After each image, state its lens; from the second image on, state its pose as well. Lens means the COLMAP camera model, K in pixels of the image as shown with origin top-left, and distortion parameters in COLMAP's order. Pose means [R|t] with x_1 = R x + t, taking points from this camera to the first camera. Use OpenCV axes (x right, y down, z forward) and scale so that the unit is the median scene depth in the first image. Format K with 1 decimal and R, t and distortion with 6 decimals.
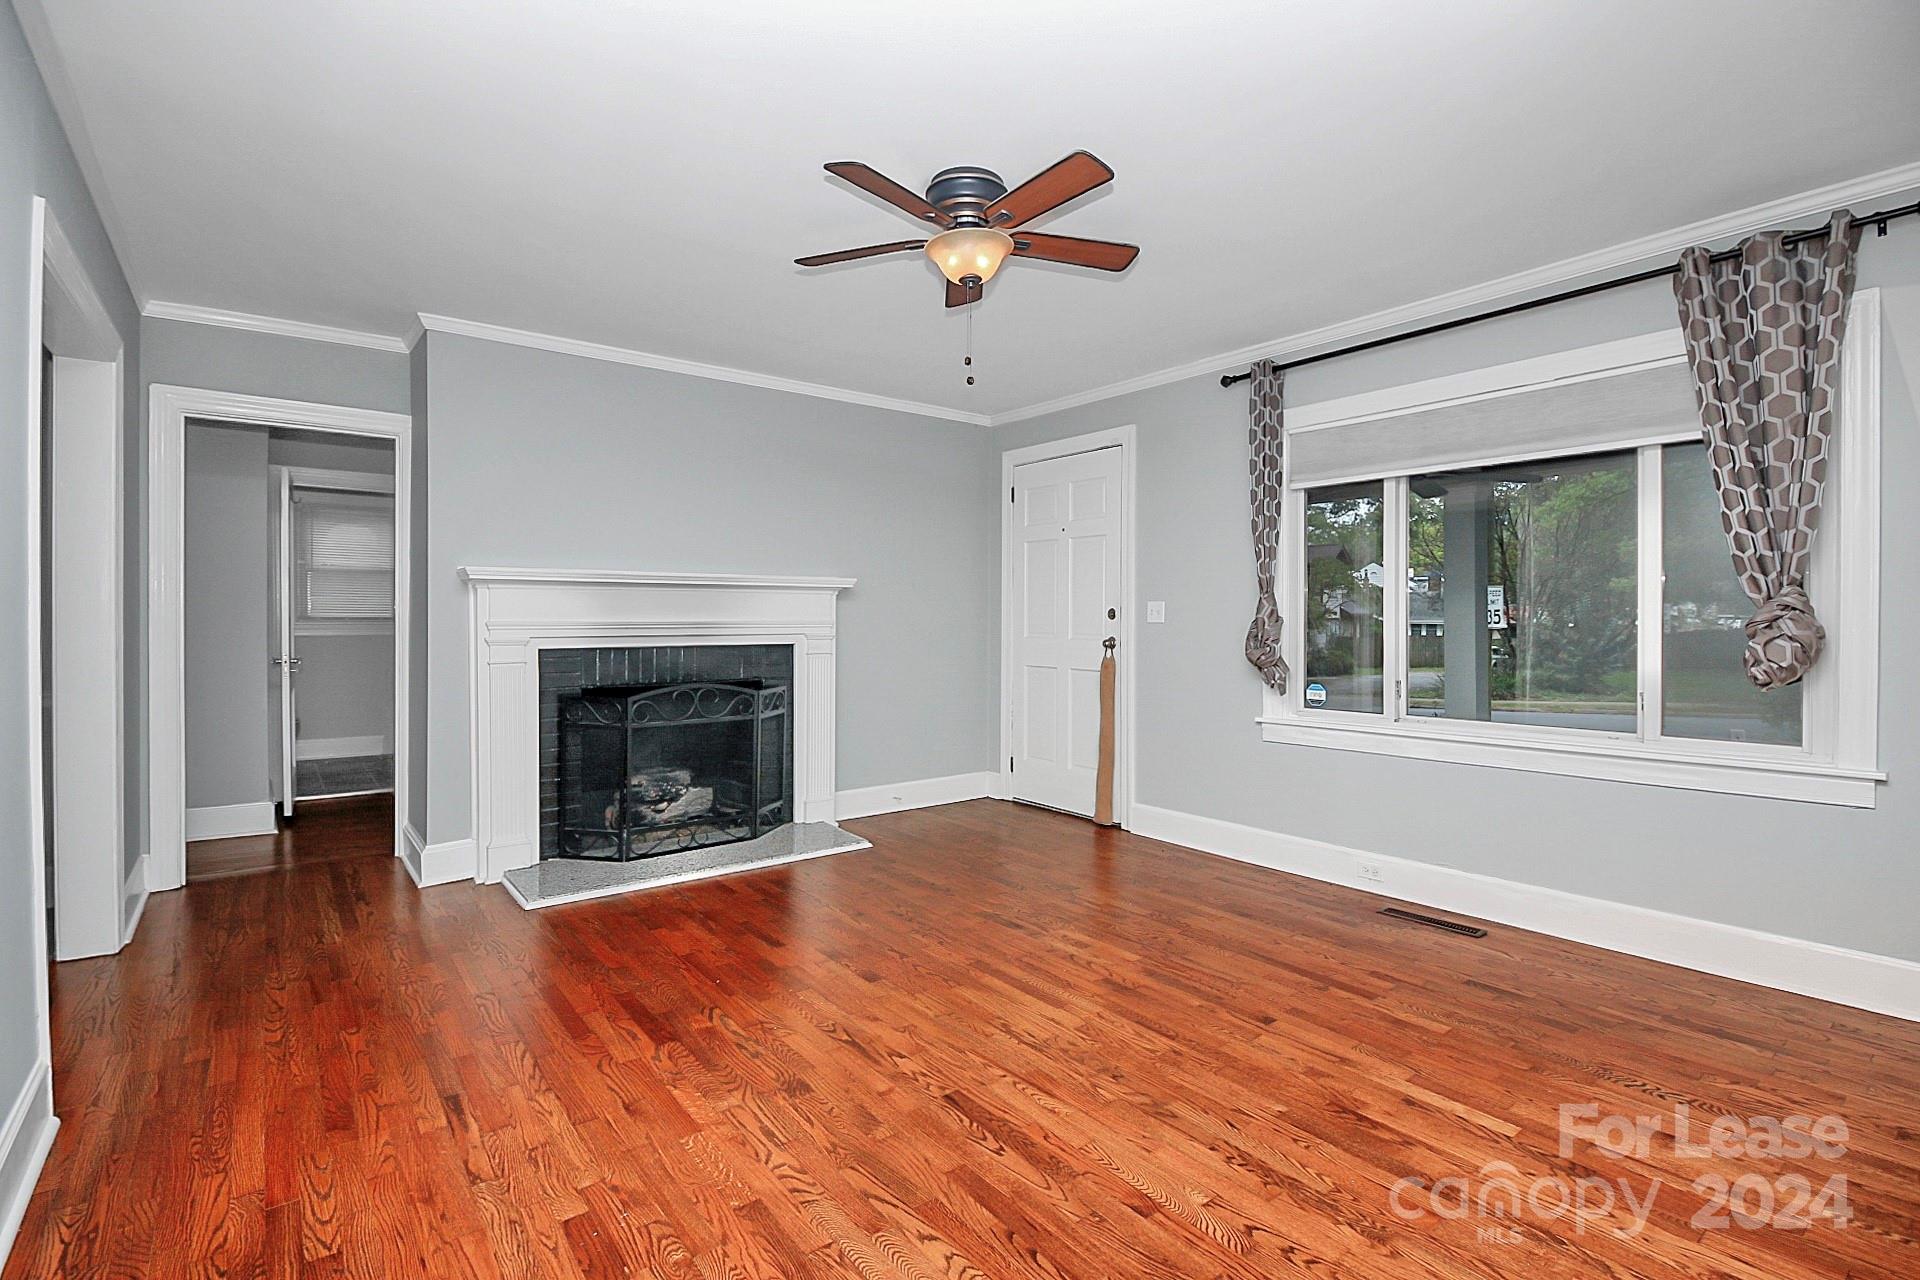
lens RADIAL K [[882.6, 0, 935.6], [0, 882.6, 621.2], [0, 0, 1]] dist [-0.002138, -0.012046]
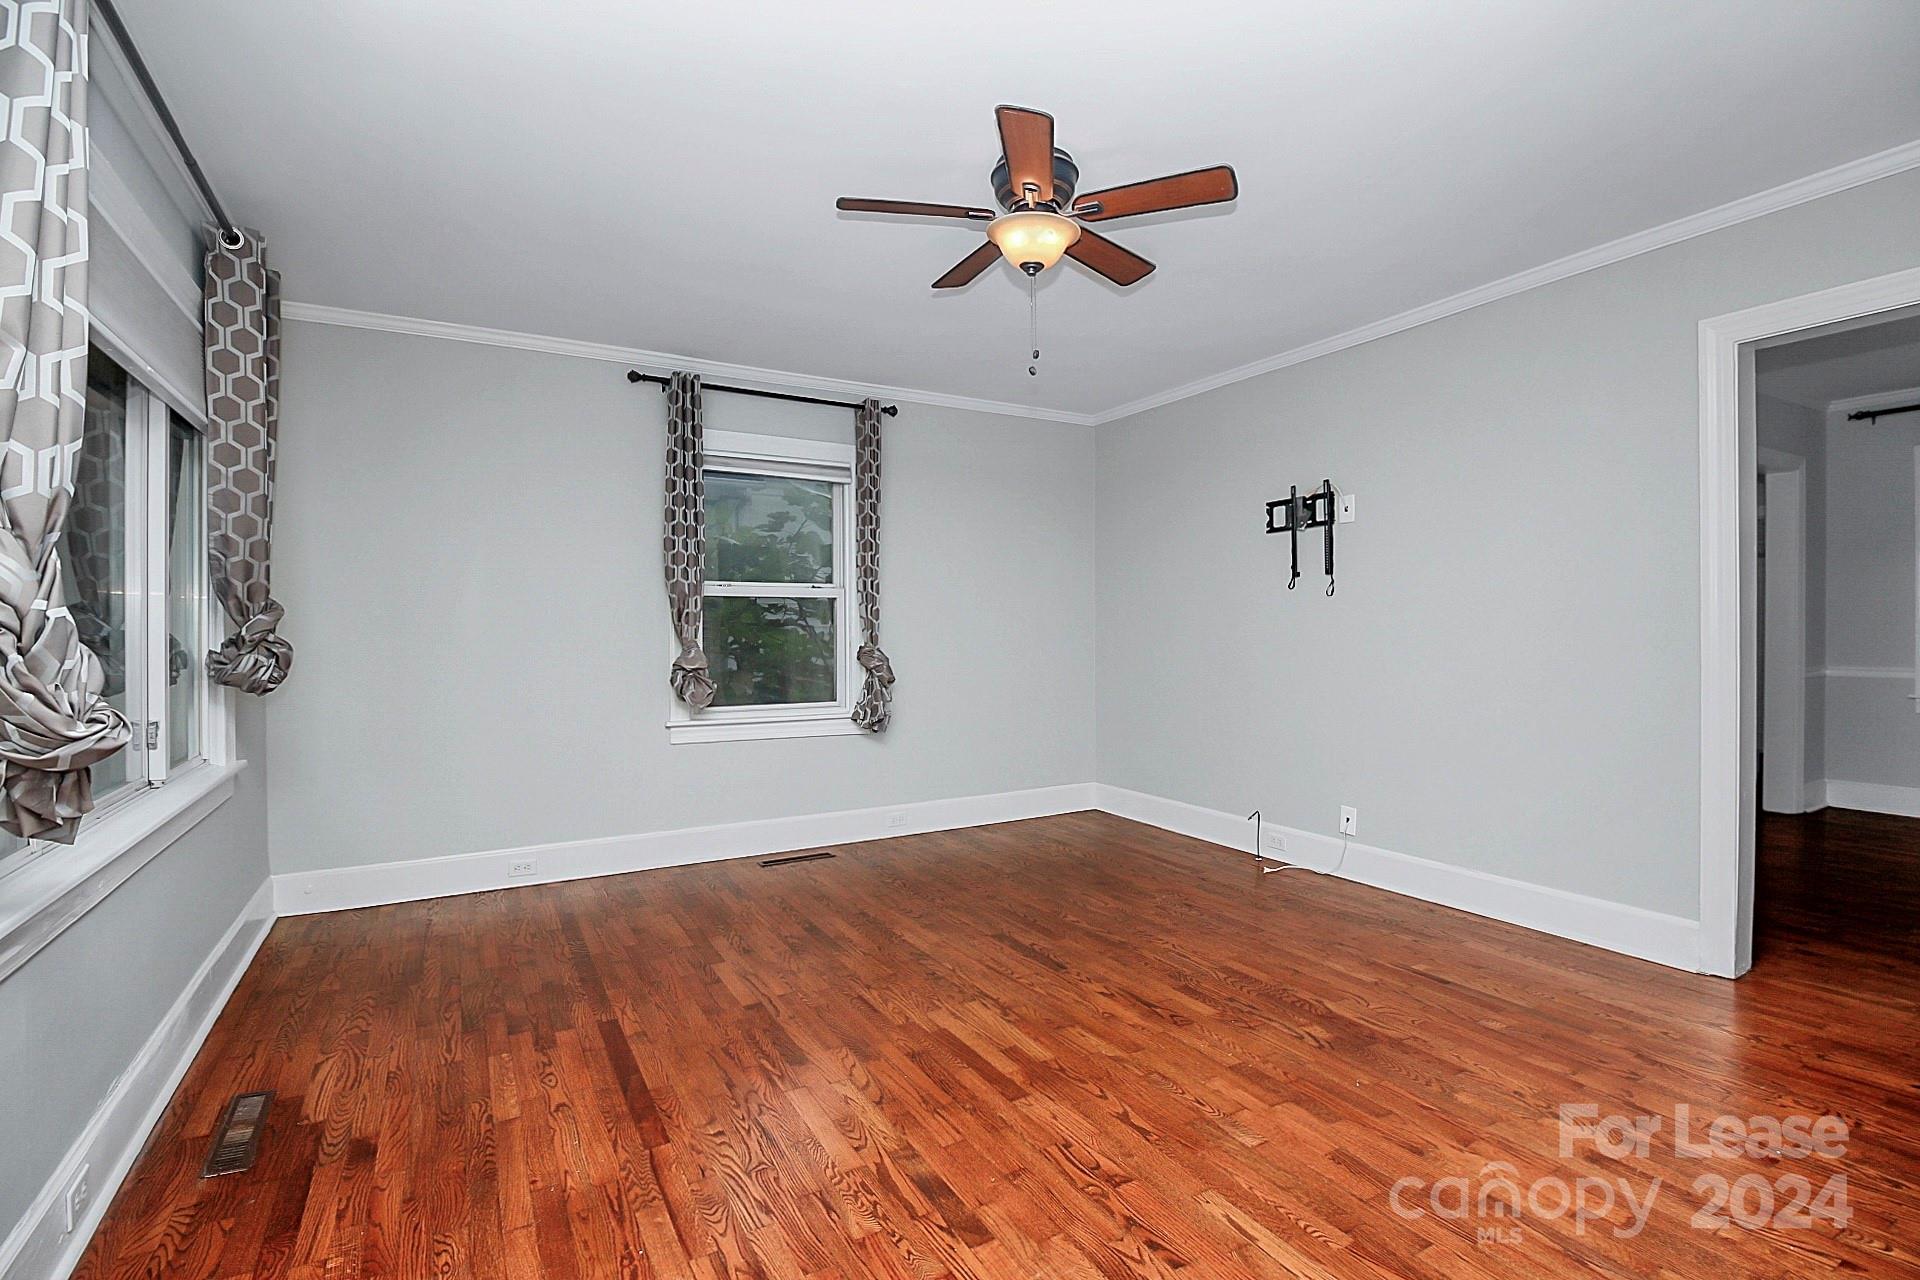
lens RADIAL K [[904.9, 0, 968.7], [0, 904.9, 623.4], [0, 0, 1]] dist [0.000759, -0.013444]
pose [[-0.994362, 0.008005, 0.105741, 0.005772], [0.007817, 0.999967, -0.002199, 0.003198], [-0.105755, -0.001360, -0.994391, 1.890816]]
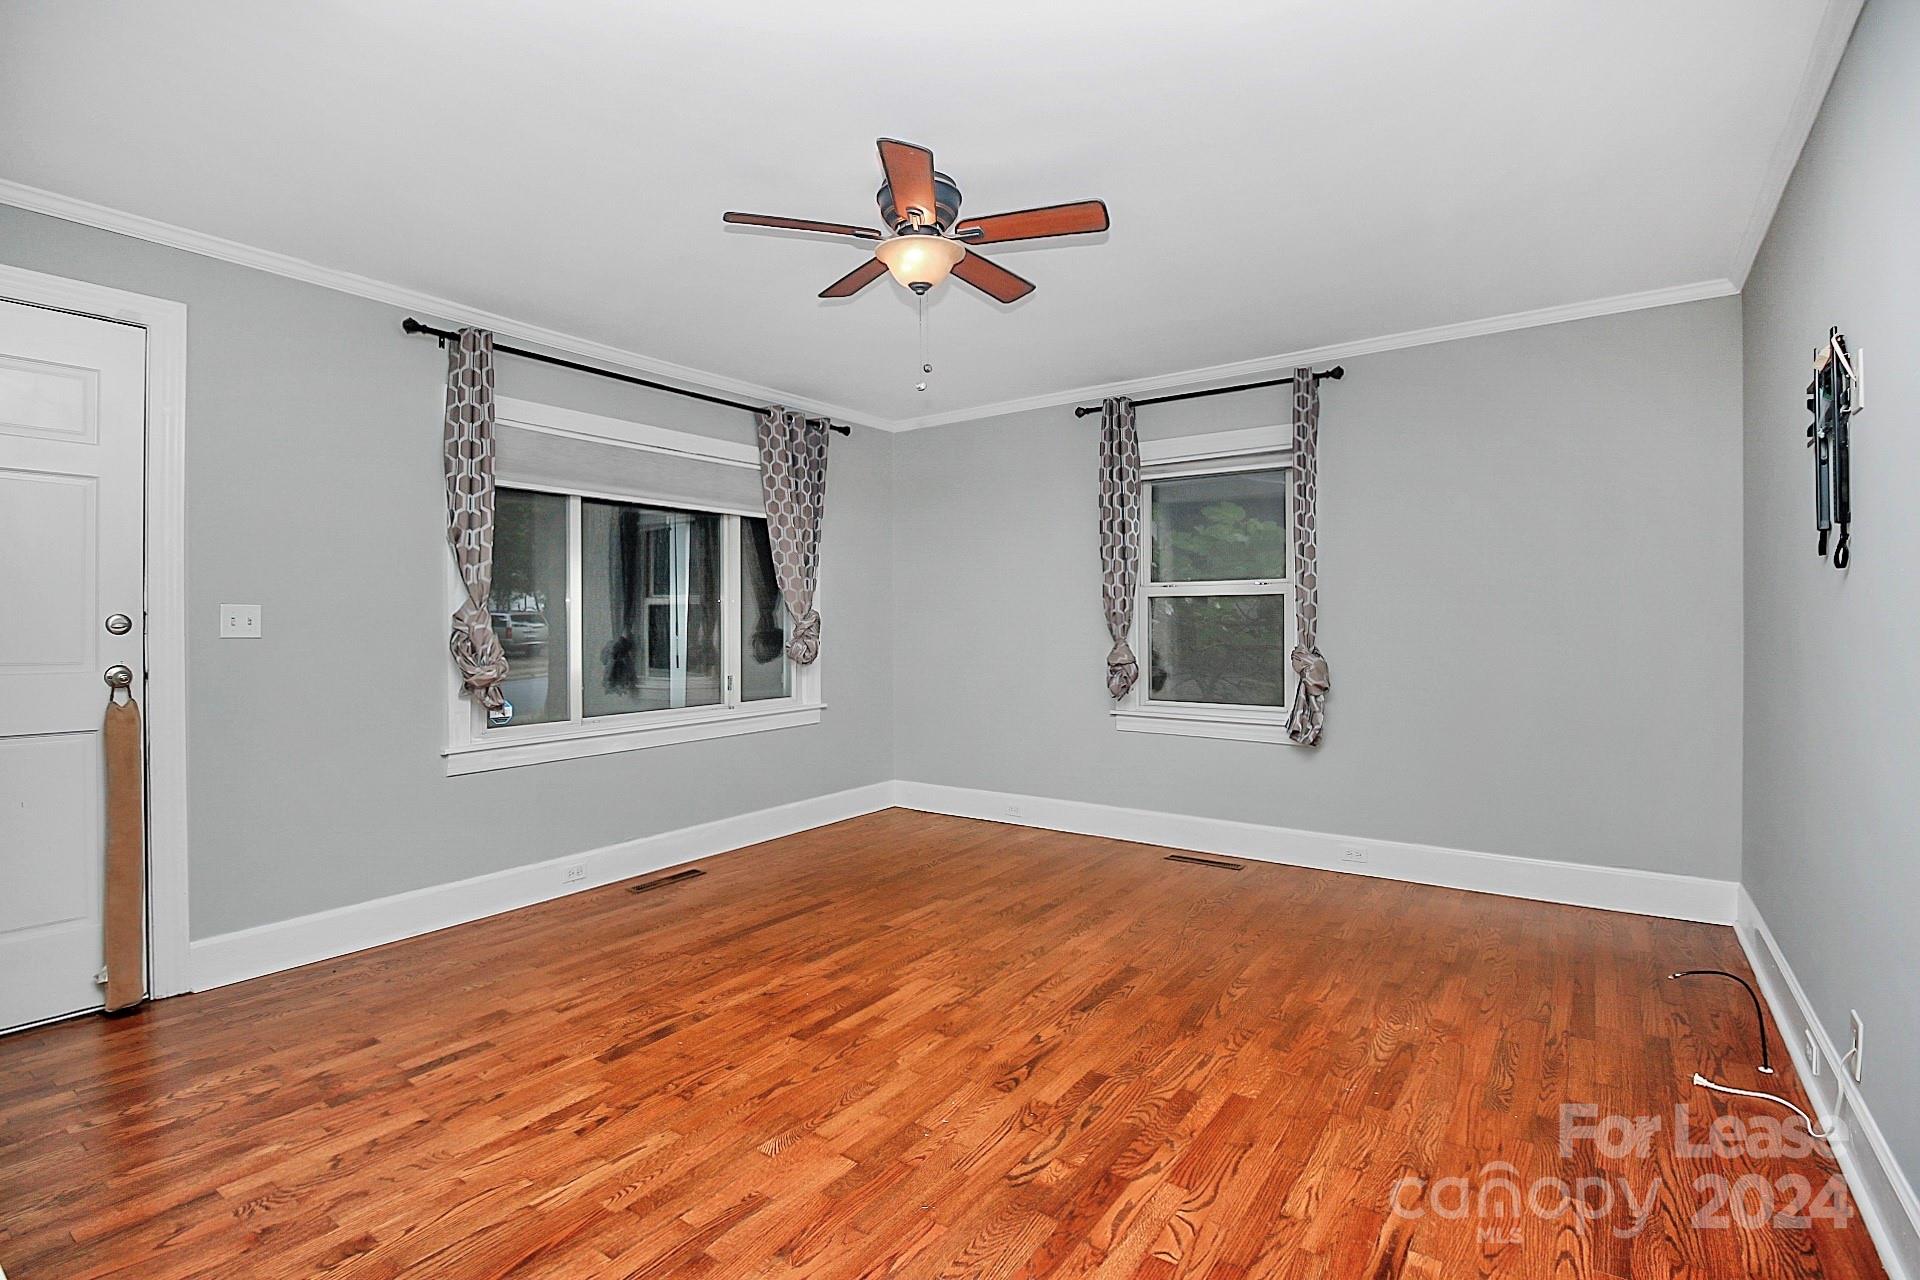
lens RADIAL K [[904.9, 0, 968.7], [0, 904.9, 623.4], [0, 0, 1]] dist [0.000759, -0.013444]
pose [[-0.311878, 0.003460, 0.950116, -0.898024], [0.010382, 0.999946, -0.000234, -0.005405], [-0.950065, 0.009791, -0.311897, 1.208057]]
